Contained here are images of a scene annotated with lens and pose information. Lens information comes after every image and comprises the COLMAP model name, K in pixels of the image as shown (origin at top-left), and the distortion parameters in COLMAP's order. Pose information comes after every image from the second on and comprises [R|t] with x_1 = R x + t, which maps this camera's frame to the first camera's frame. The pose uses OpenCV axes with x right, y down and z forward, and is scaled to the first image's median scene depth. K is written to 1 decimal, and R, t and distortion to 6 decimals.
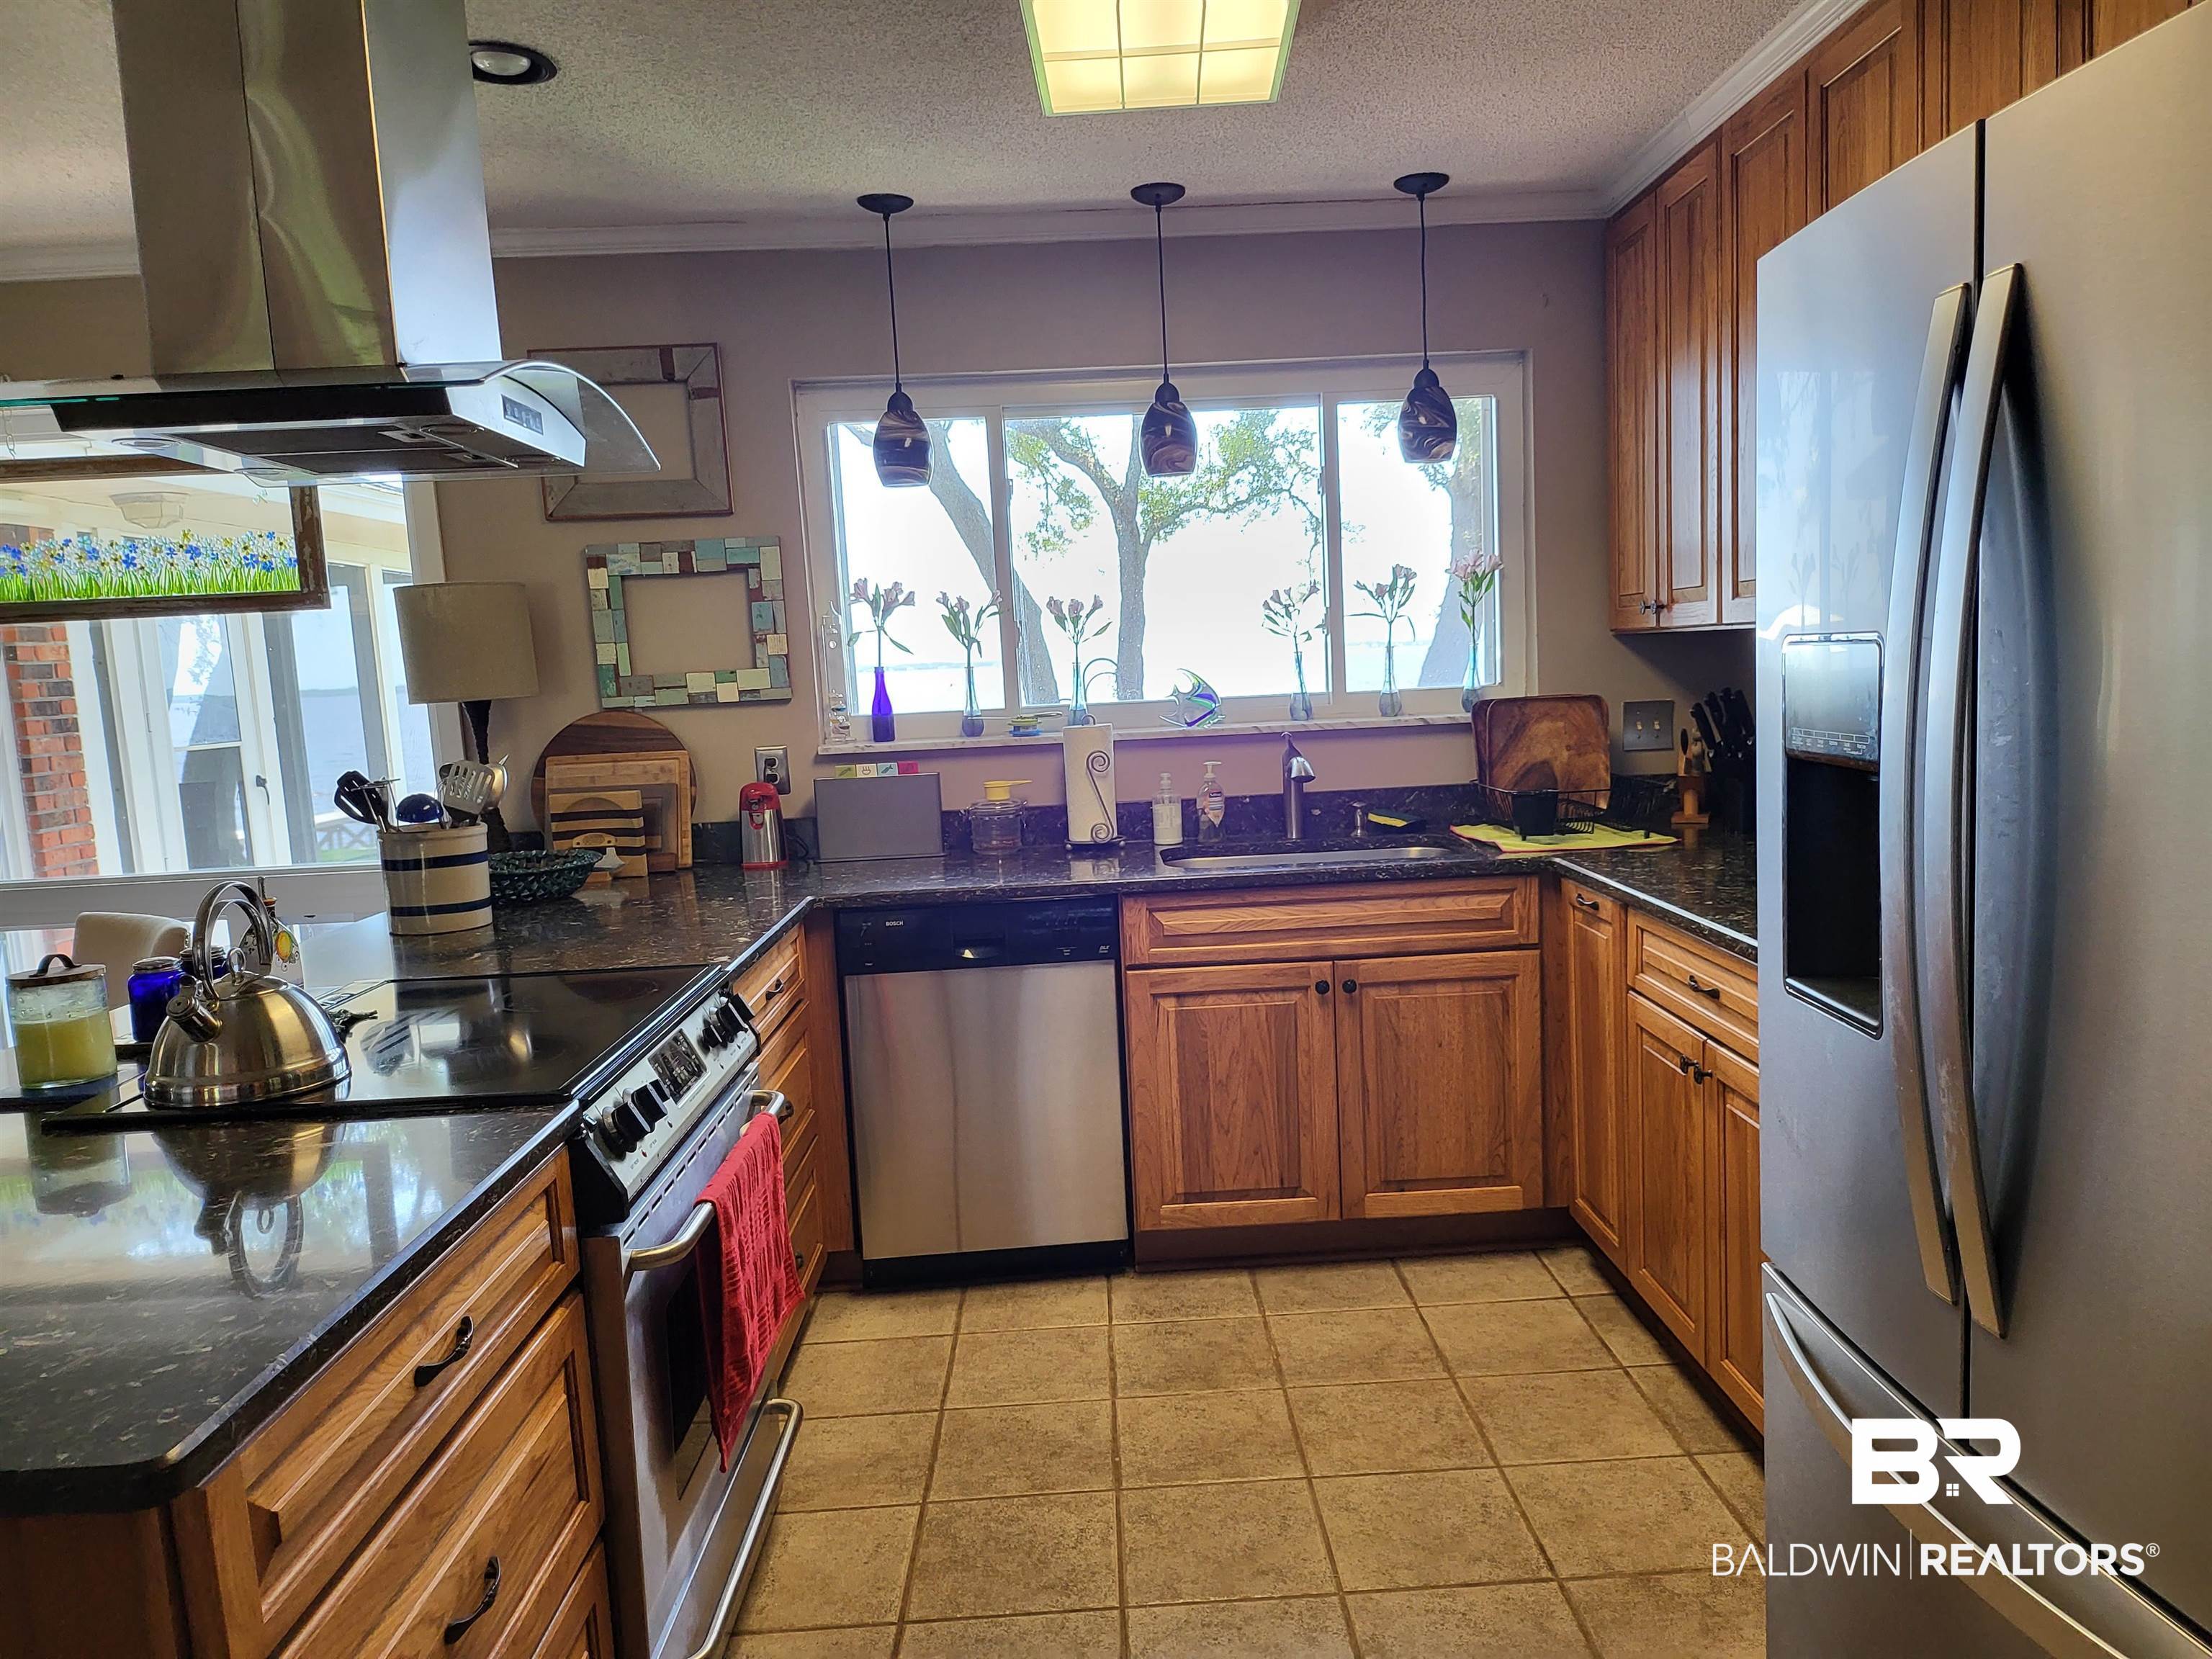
lens RADIAL K [[1563.2, 0, 1141.8], [0, 1563.2, 852.8], [0, 0, 1]] dist [0.061410, -0.054166]
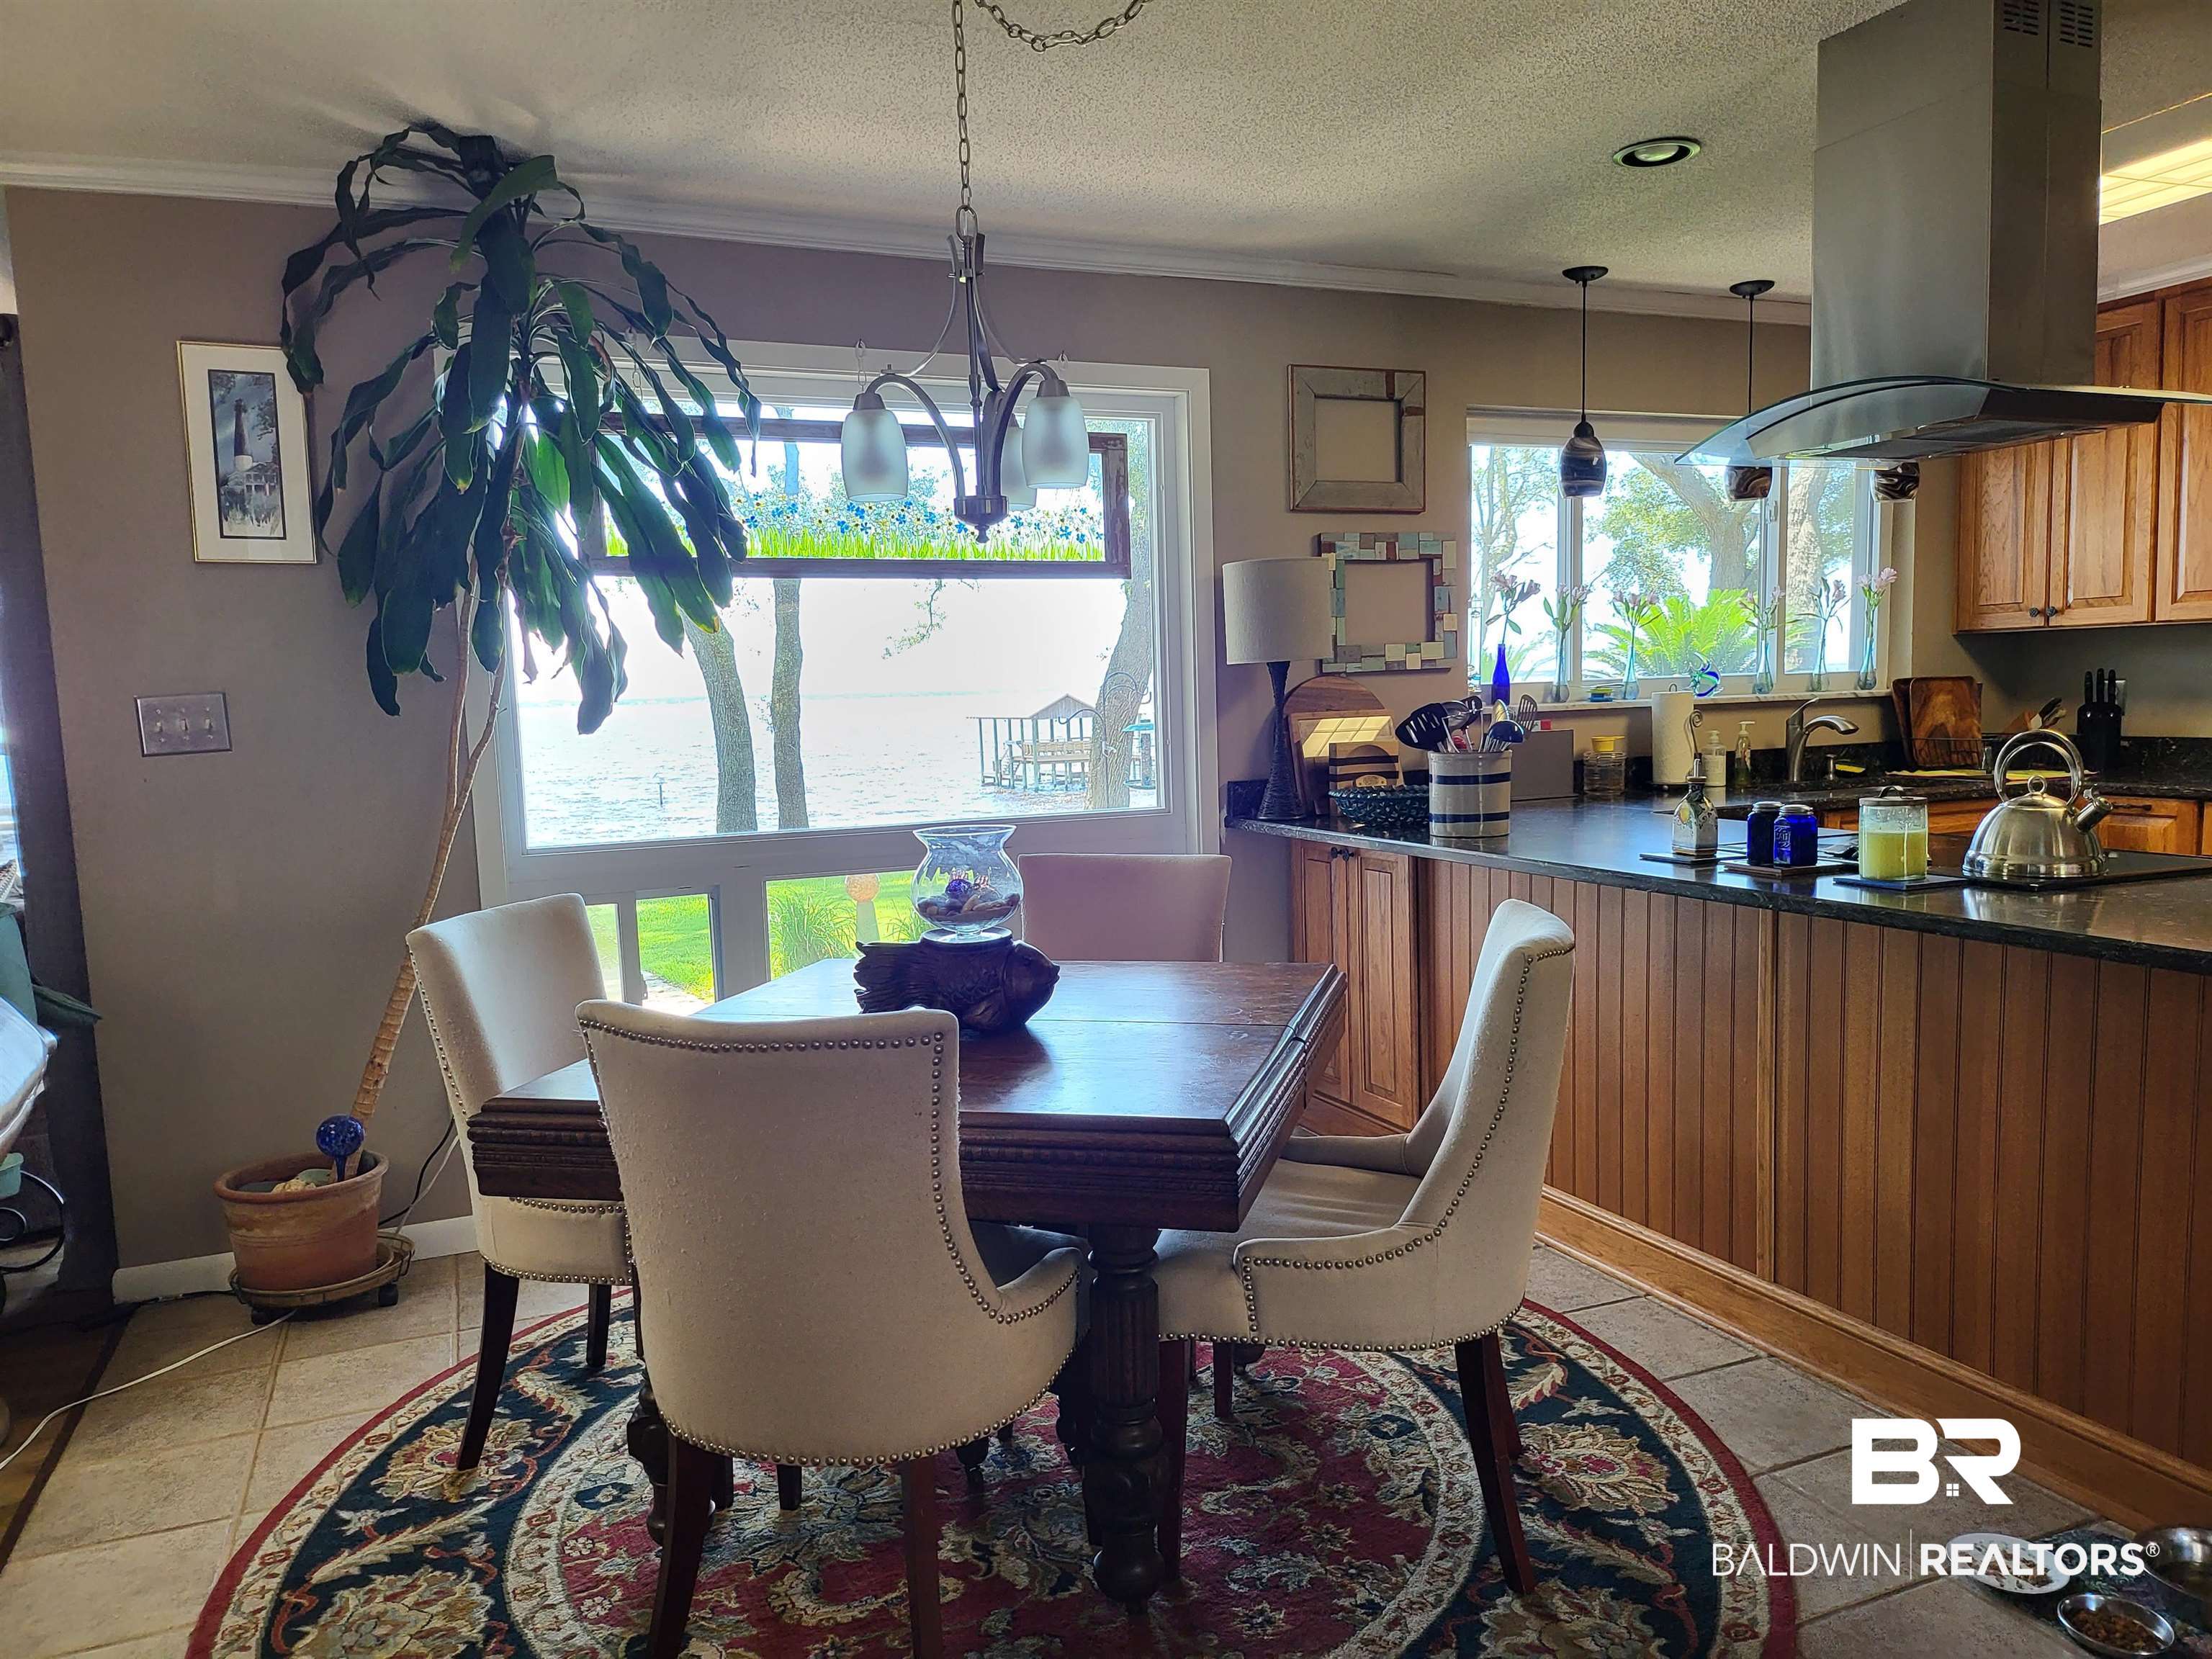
lens RADIAL K [[1563.2, 0, 1122.6], [0, 1563.2, 845.5], [0, 0, 1]] dist [0.061410, -0.054166]
pose [[0.931545, -0.017593, 0.363200, -0.915788], [0.032687, 0.998837, -0.035455, 0.073350], [-0.362154, 0.044900, 0.931036, -0.021170]]
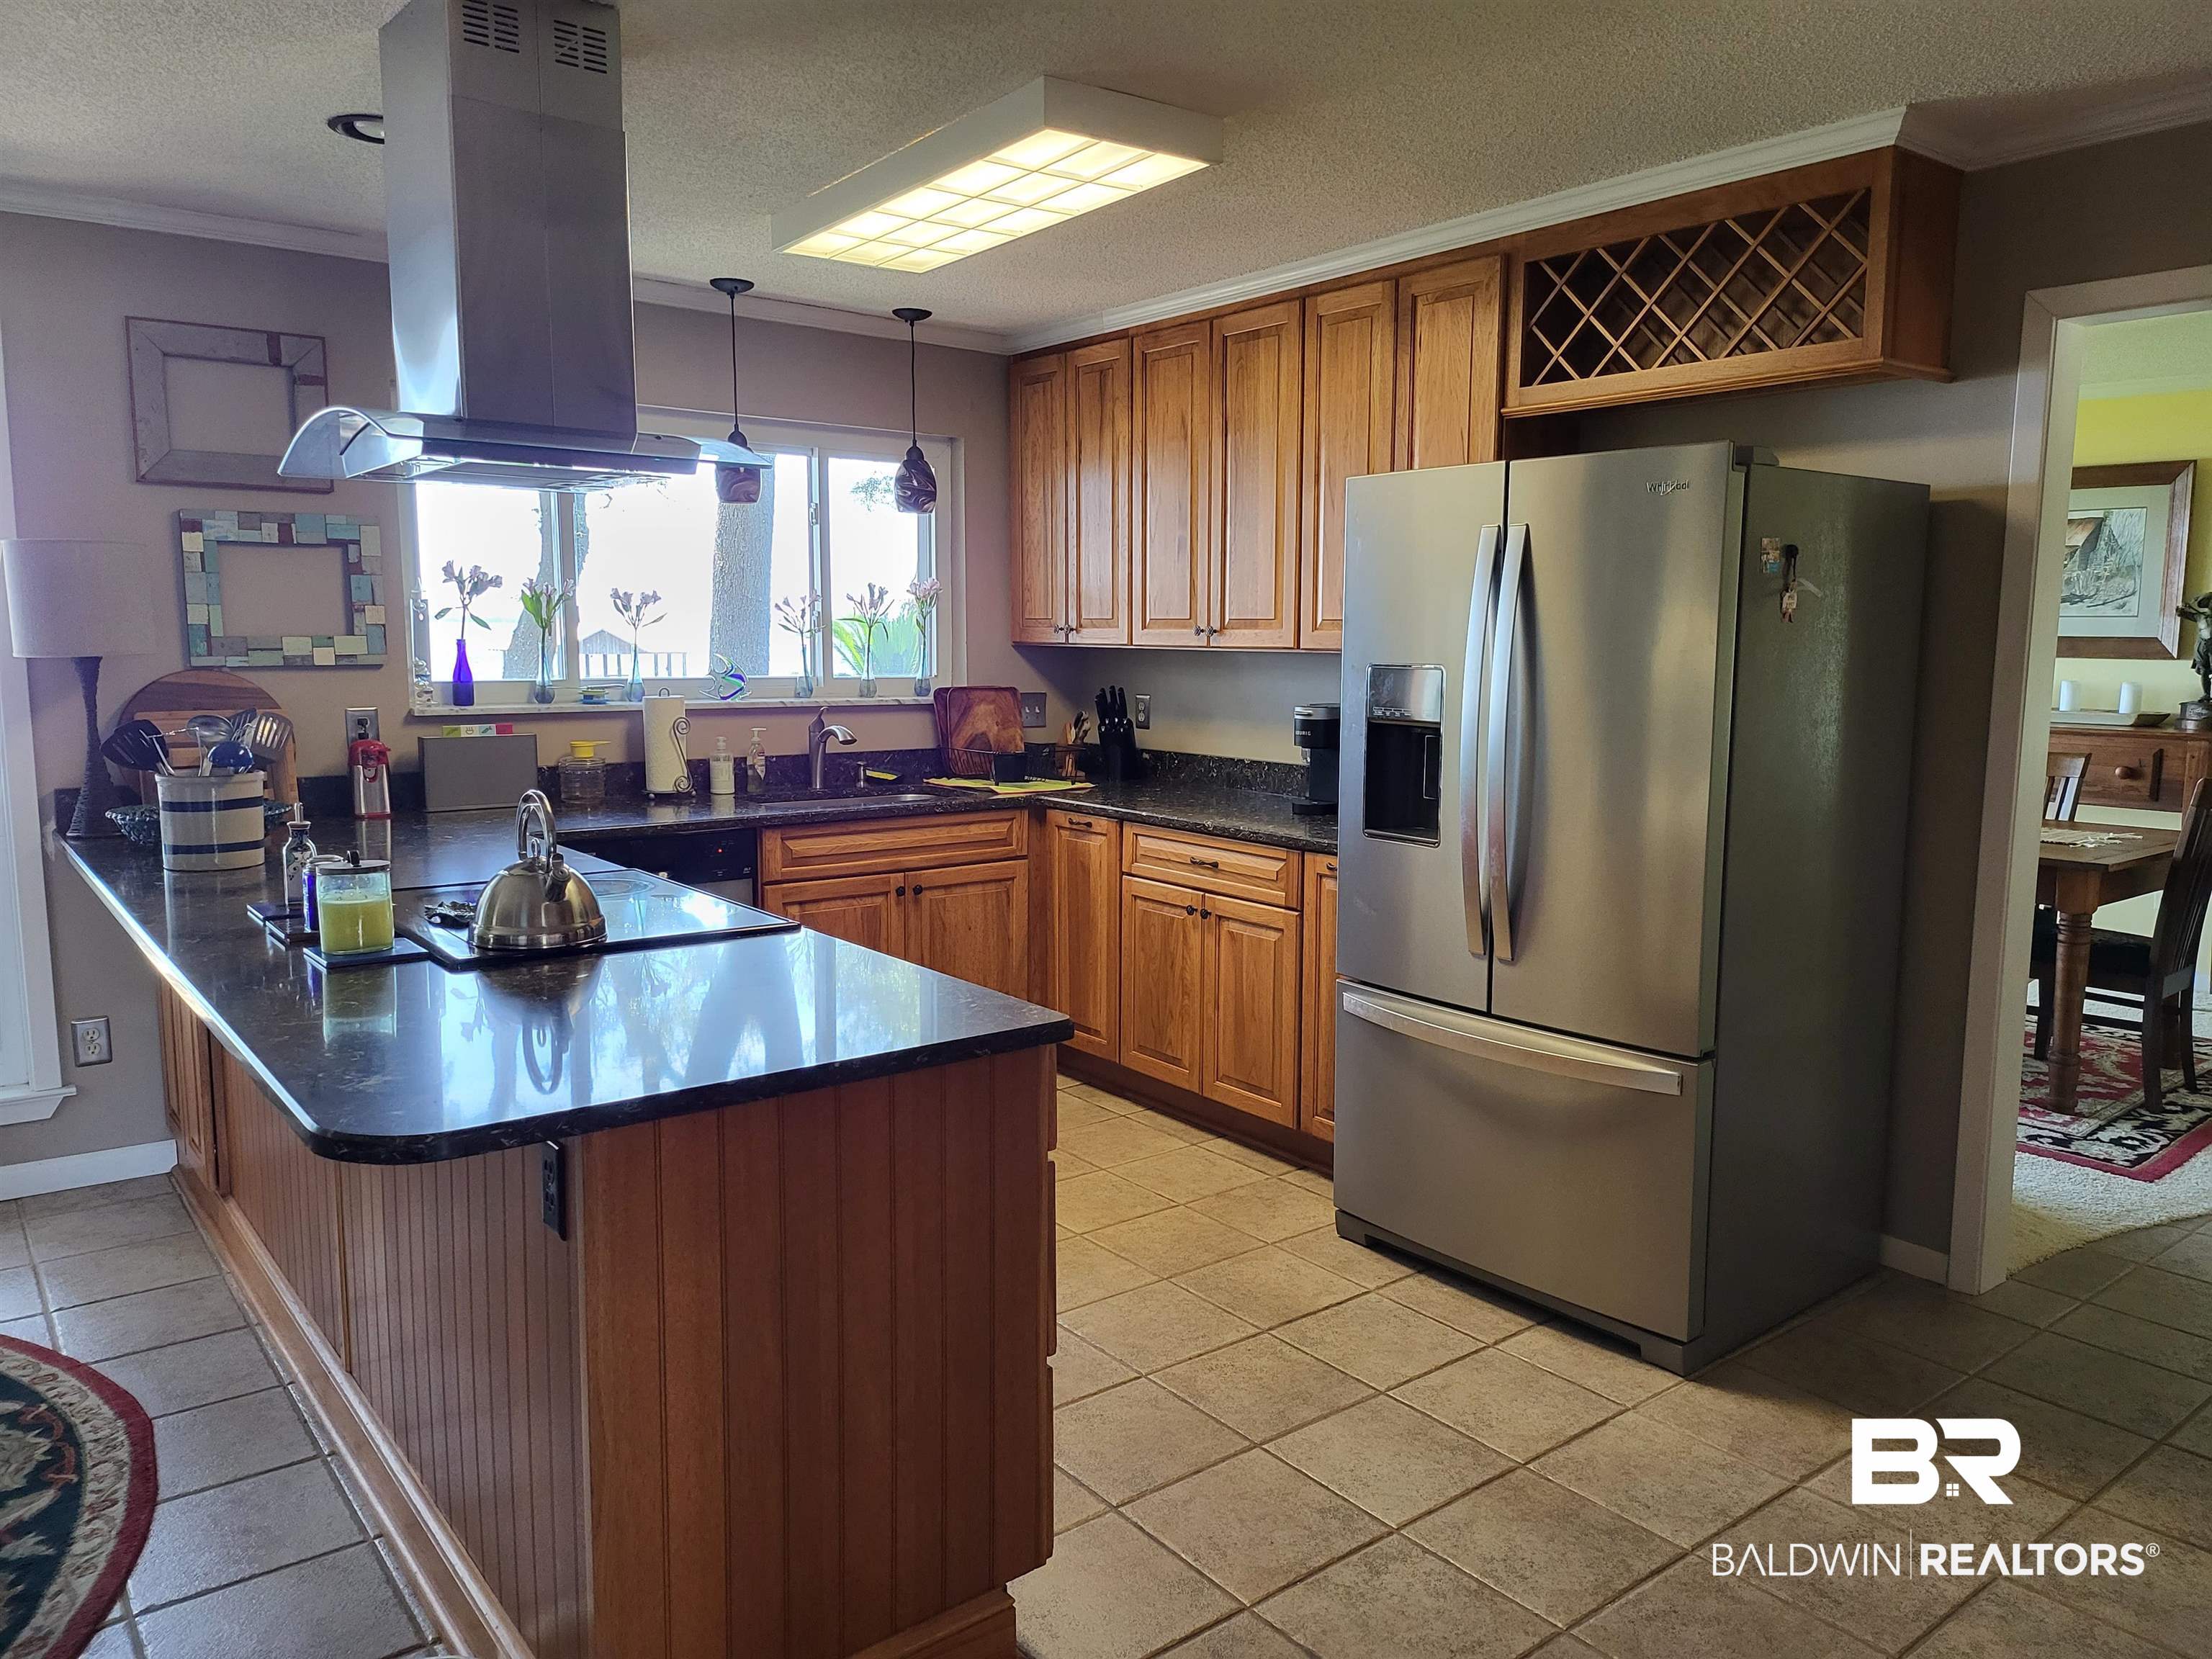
lens RADIAL K [[1563.2, 0, 1129.3], [0, 1563.2, 820.6], [0, 0, 1]] dist [0.061410, -0.054166]
pose [[0.806163, -0.017924, 0.591423, -0.469433], [0.026953, 0.999616, -0.006445, 0.033083], [-0.591080, 0.021136, 0.806336, -0.205193]]
